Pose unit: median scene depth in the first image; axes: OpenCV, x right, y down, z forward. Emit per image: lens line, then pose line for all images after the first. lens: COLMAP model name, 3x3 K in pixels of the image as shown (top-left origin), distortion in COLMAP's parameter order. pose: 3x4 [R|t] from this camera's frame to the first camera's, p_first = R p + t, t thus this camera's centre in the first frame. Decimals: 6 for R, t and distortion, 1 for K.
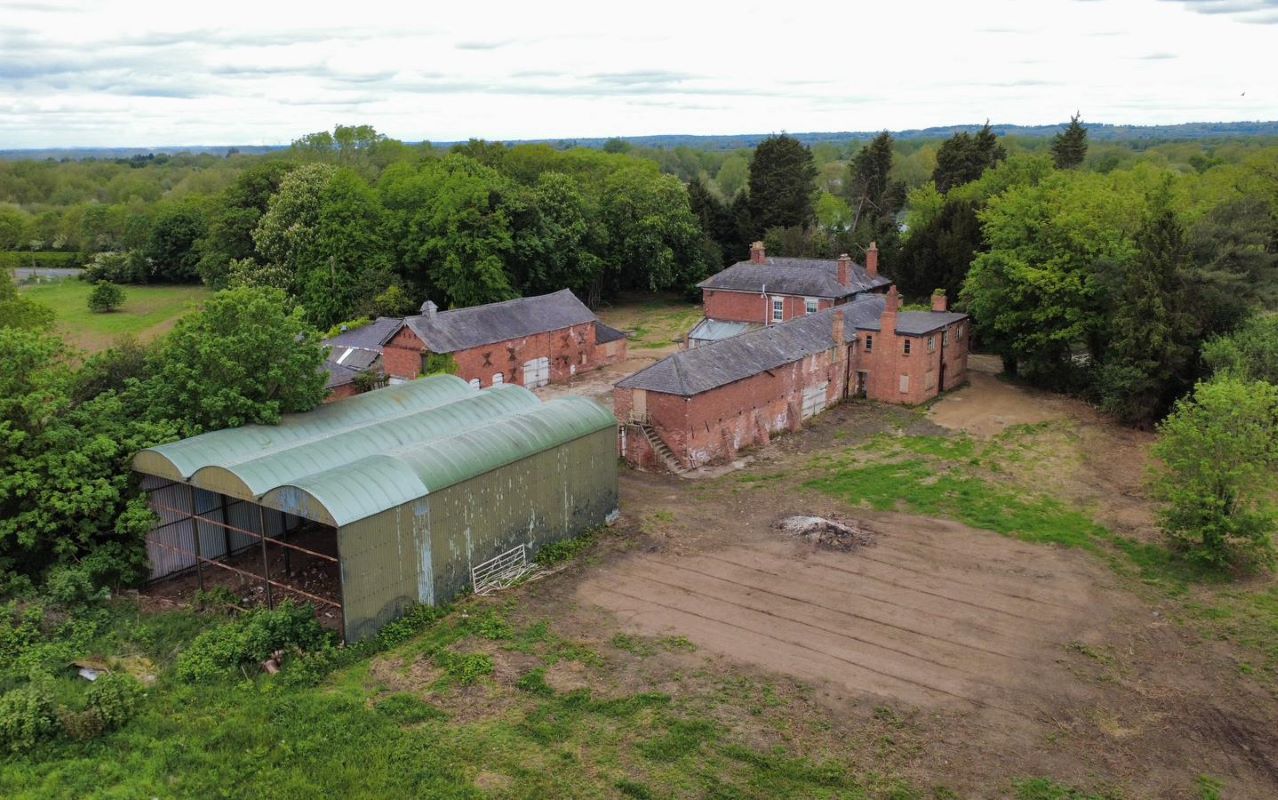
lens RADIAL K [[1067.1, 0, 604.0], [0, 1067.1, 399.3], [0, 0, 1]] dist [0.003500, -0.001697]
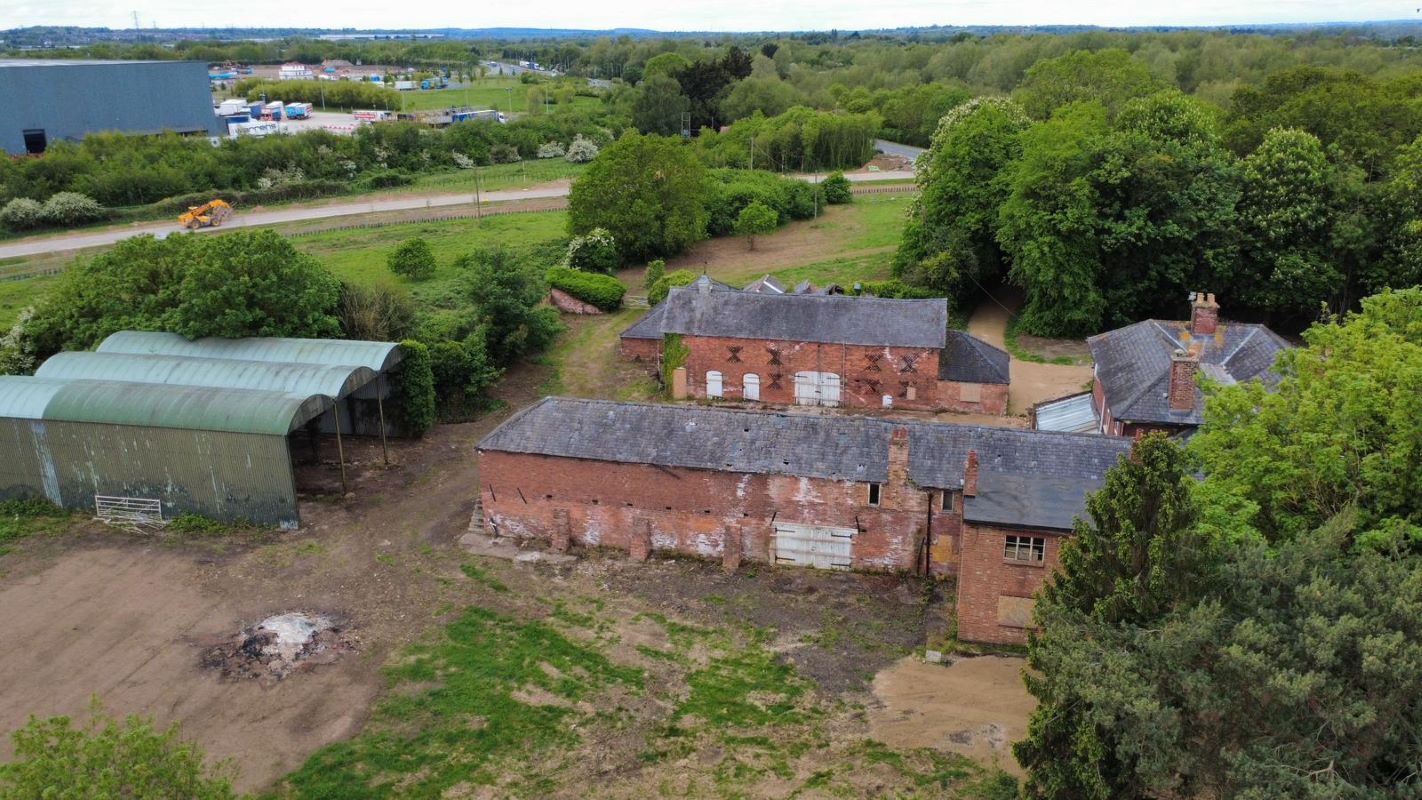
lens RADIAL K [[1066.1, 0, 711.0], [0, 1066.1, 400.0], [0, 0, 1]] dist [0.006307, 0.000699]
pose [[0.409918, 0.305784, -0.859339, 0.709092], [-0.206305, 0.948798, 0.239207, -0.227635], [0.888485, 0.079230, 0.452014, 0.654059]]
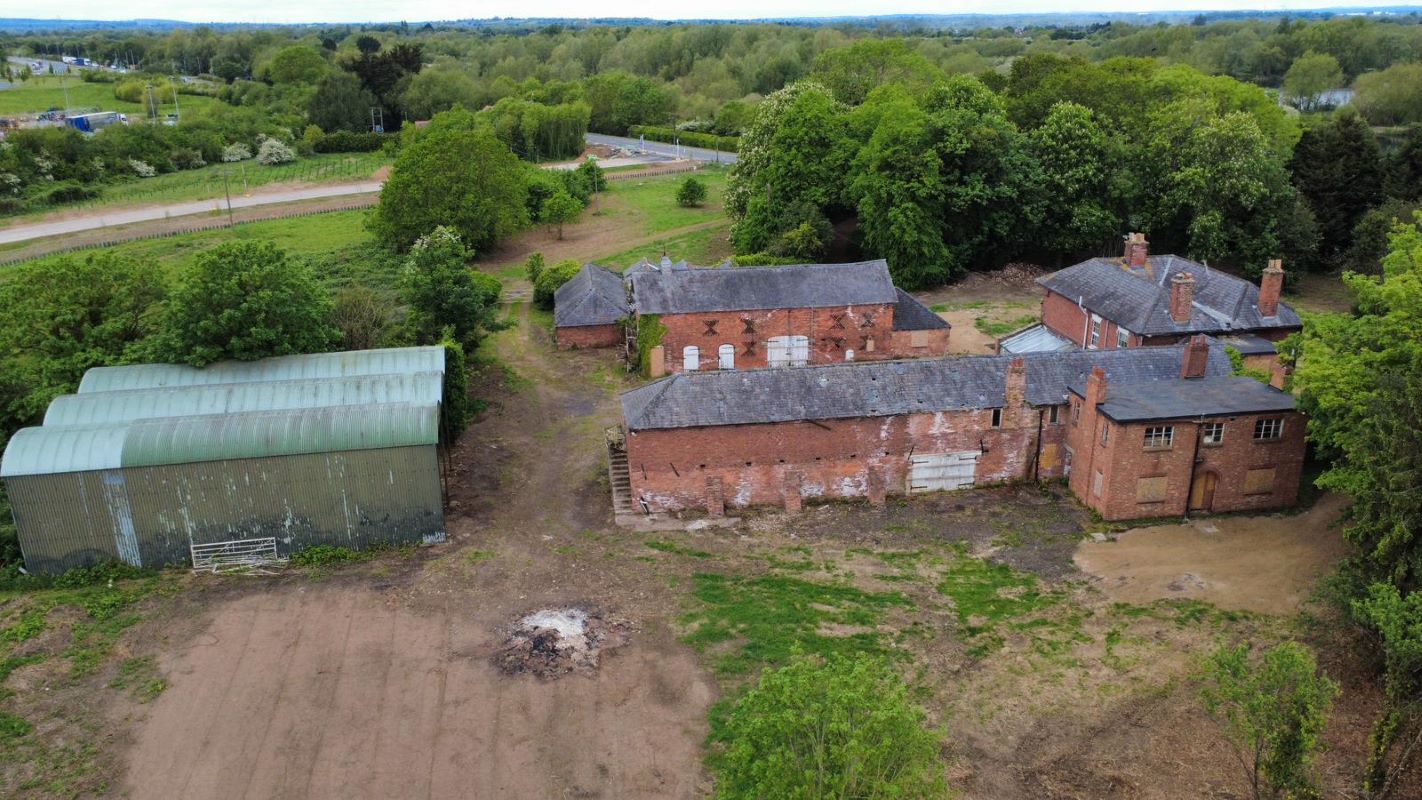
lens RADIAL K [[1066.1, 0, 711.0], [0, 1066.1, 400.0], [0, 0, 1]] dist [0.006307, 0.000699]
pose [[0.724079, 0.237847, -0.647409, 0.555593], [-0.160282, 0.970988, 0.177461, -0.155095], [0.670835, -0.024728, 0.741195, 0.347193]]
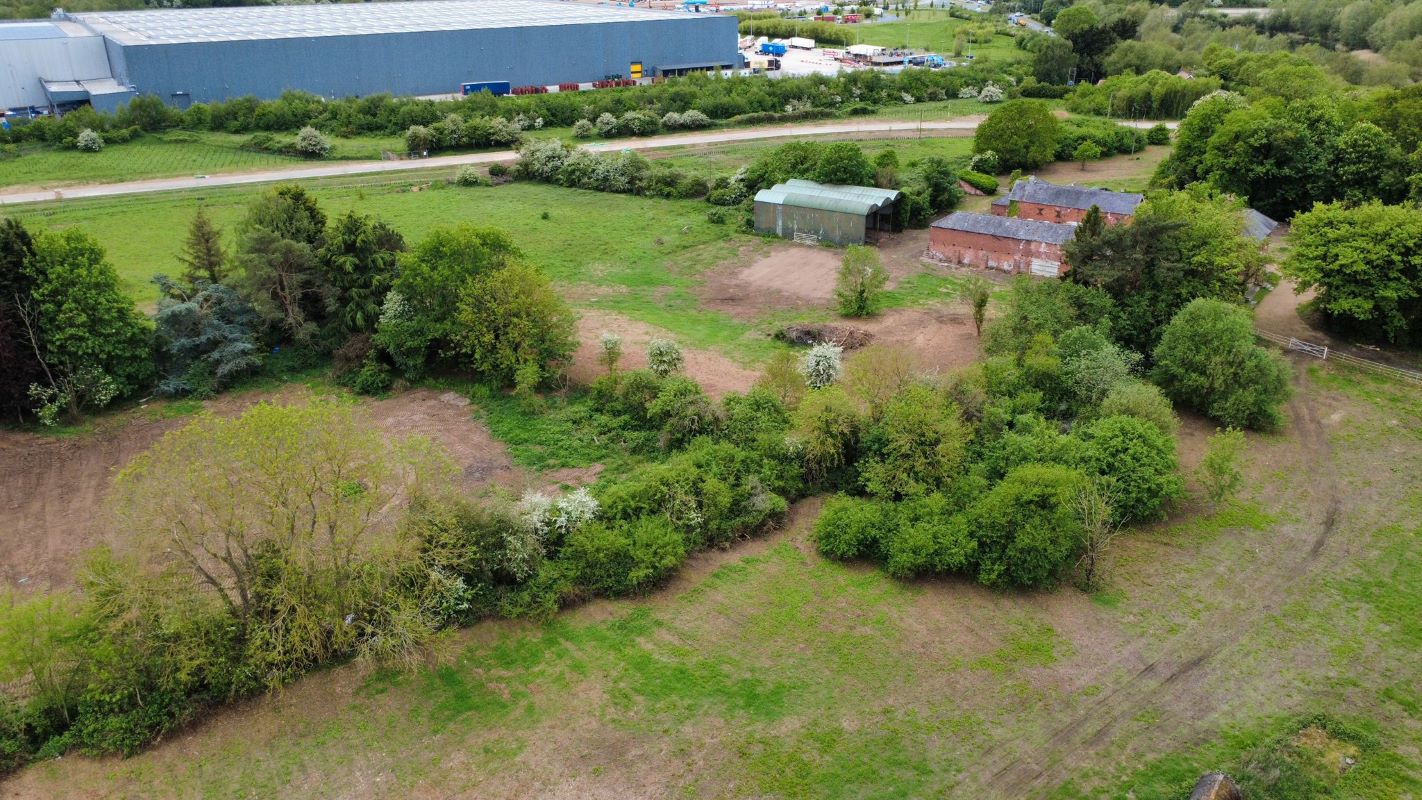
lens RADIAL K [[1066.1, 0, 711.0], [0, 1066.1, 400.0], [0, 0, 1]] dist [0.006307, 0.000699]
pose [[0.051894, 0.405781, -0.912496, 1.982761], [-0.225388, 0.894911, 0.385143, -0.383531], [0.972886, 0.185679, 0.137899, 0.223410]]
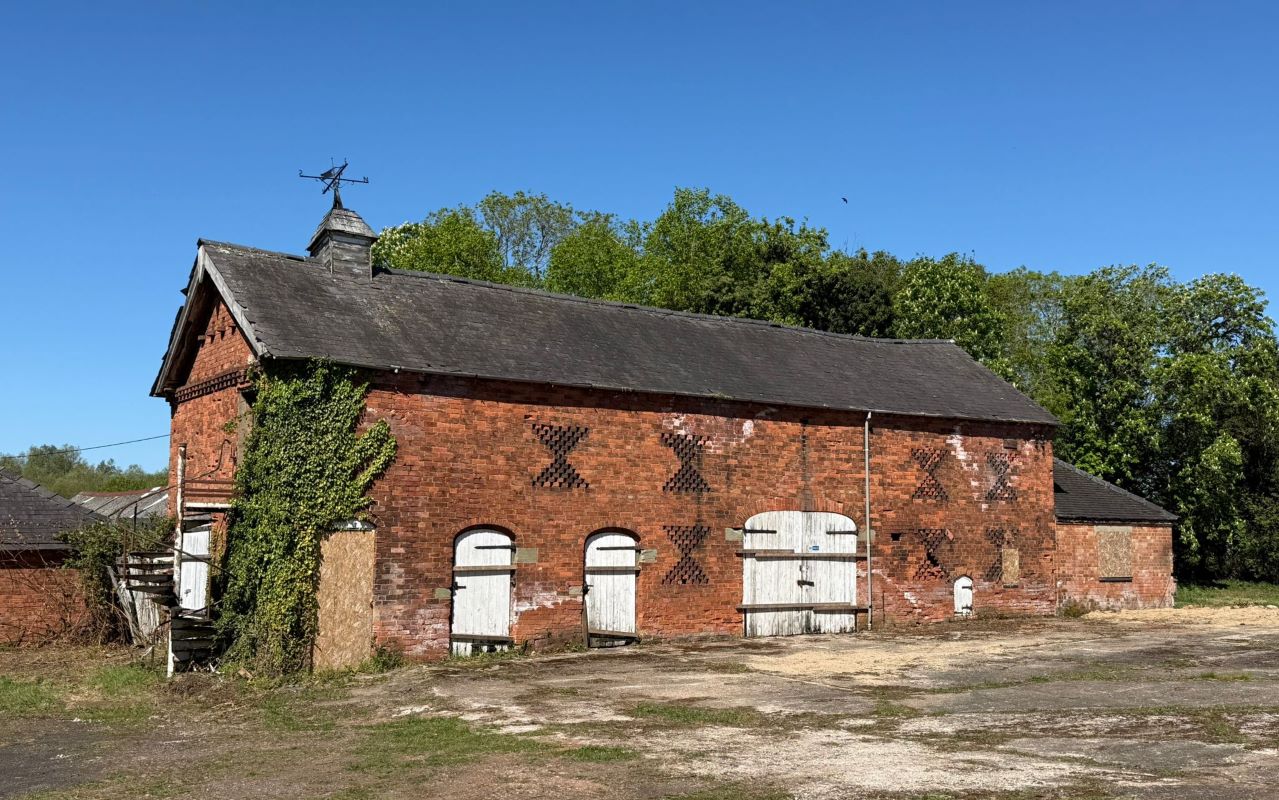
lens RADIAL K [[1268.0, 0, 637.8], [0, 1268.0, 400.1], [0, 0, 1]] dist [0.111969, -0.009917]
pose [[0.954944, -0.012844, -0.296507, -0.014969], [-0.087007, 0.943050, -0.321070, 0.040333], [0.283745, 0.332402, 0.899443, 0.837010]]
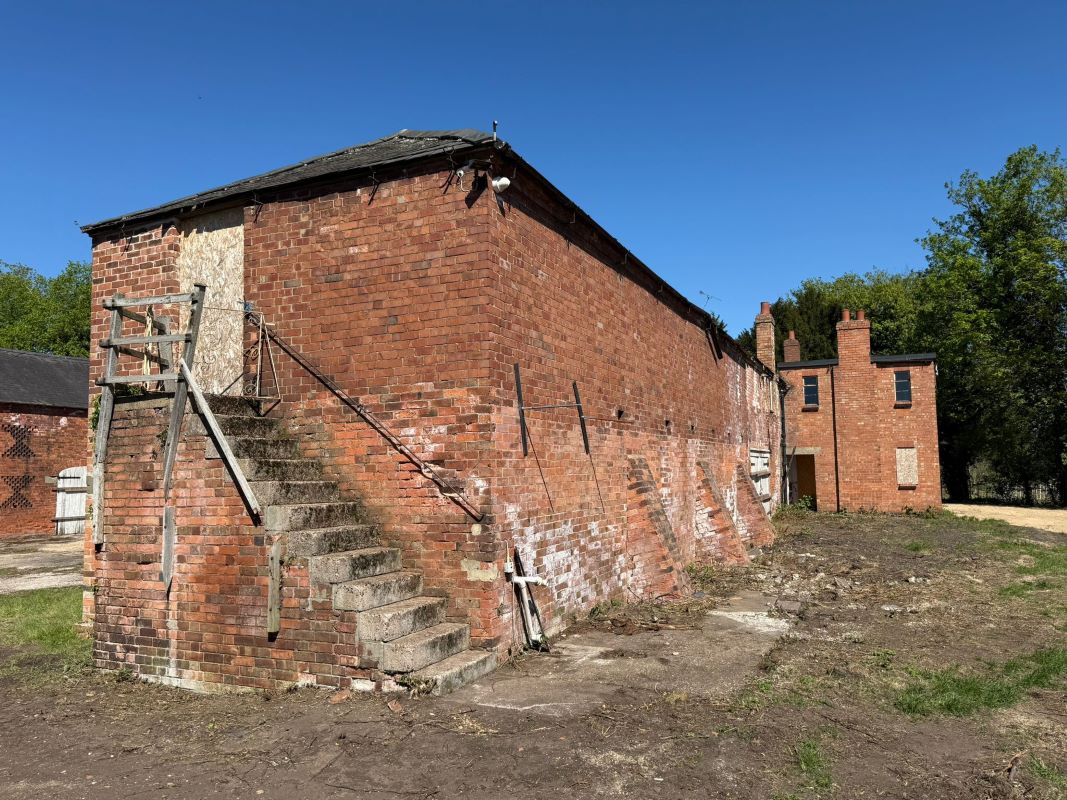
lens RADIAL K [[752.3, 0, 533.5], [0, 752.3, 400.0], [0, 0, 1]] dist [0.095123, -0.112291]
pose [[0.973849, 0.019035, 0.226395, 0.049555], [0.054567, 0.947719, -0.314405, 0.056079], [-0.220544, 0.318537, 0.921897, 0.755167]]
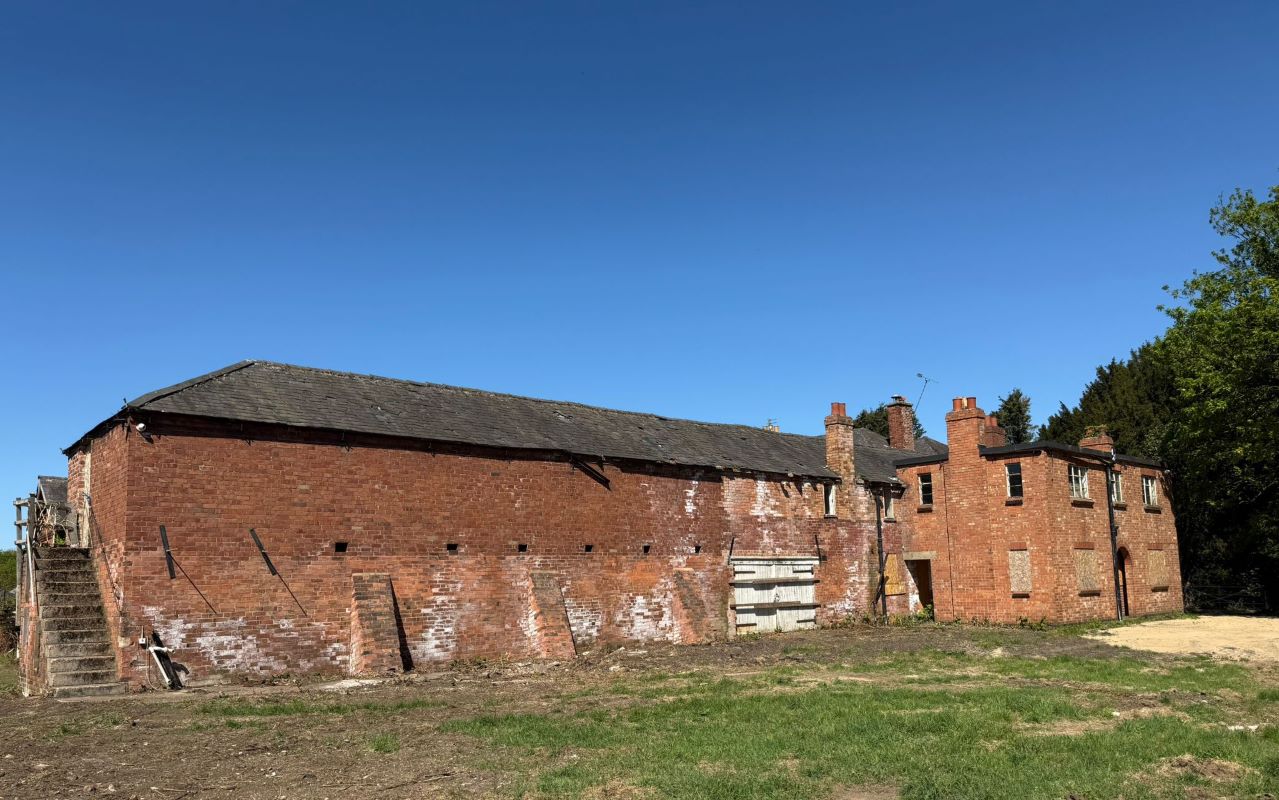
lens RADIAL K [[888.4, 0, 638.5], [0, 888.4, 482.9], [0, 0, 1]] dist [0.044976, -0.003196]
pose [[0.980814, -0.034347, -0.191898, 0.214925], [-0.031959, 0.942709, -0.332082, 0.075695], [0.192310, 0.331844, 0.923524, 0.674086]]
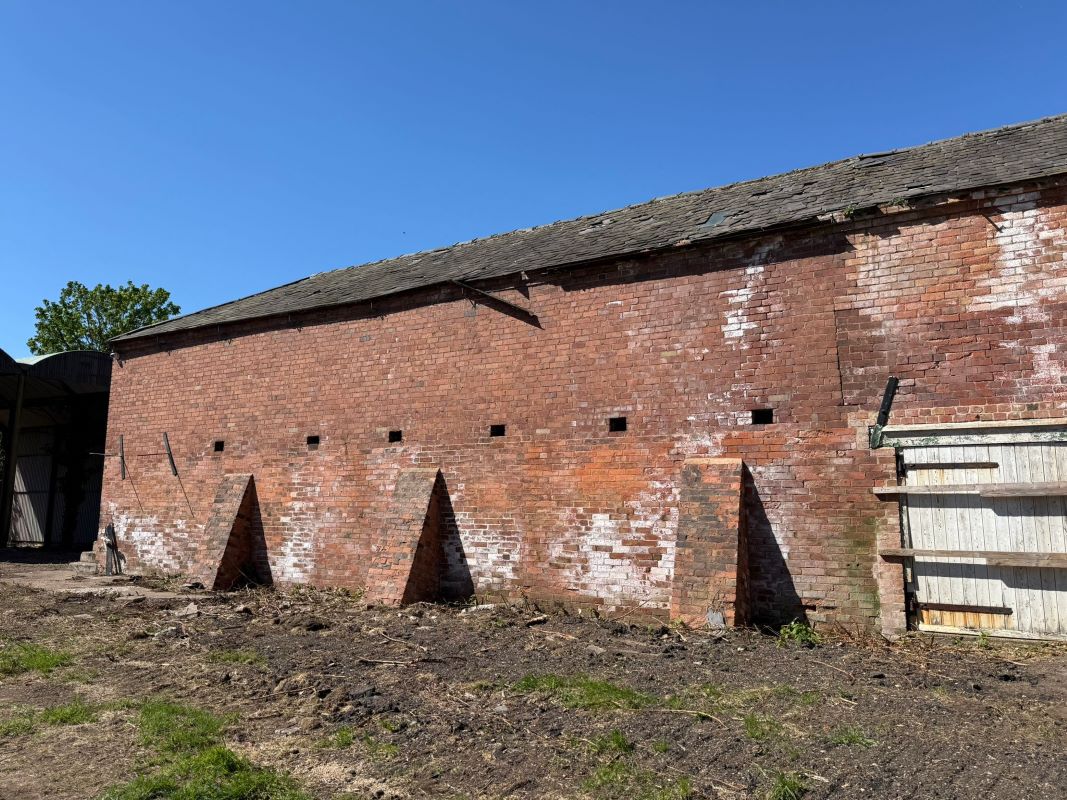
lens RADIAL K [[735.0, 0, 533.5], [0, 735.0, 400.0], [0, 0, 1]] dist [0.095900, -0.134014]
pose [[0.138610, -0.120098, -0.983038, 0.284340], [-0.229928, 0.961594, -0.149898, 0.016135], [0.963286, 0.246805, 0.105672, 0.928478]]
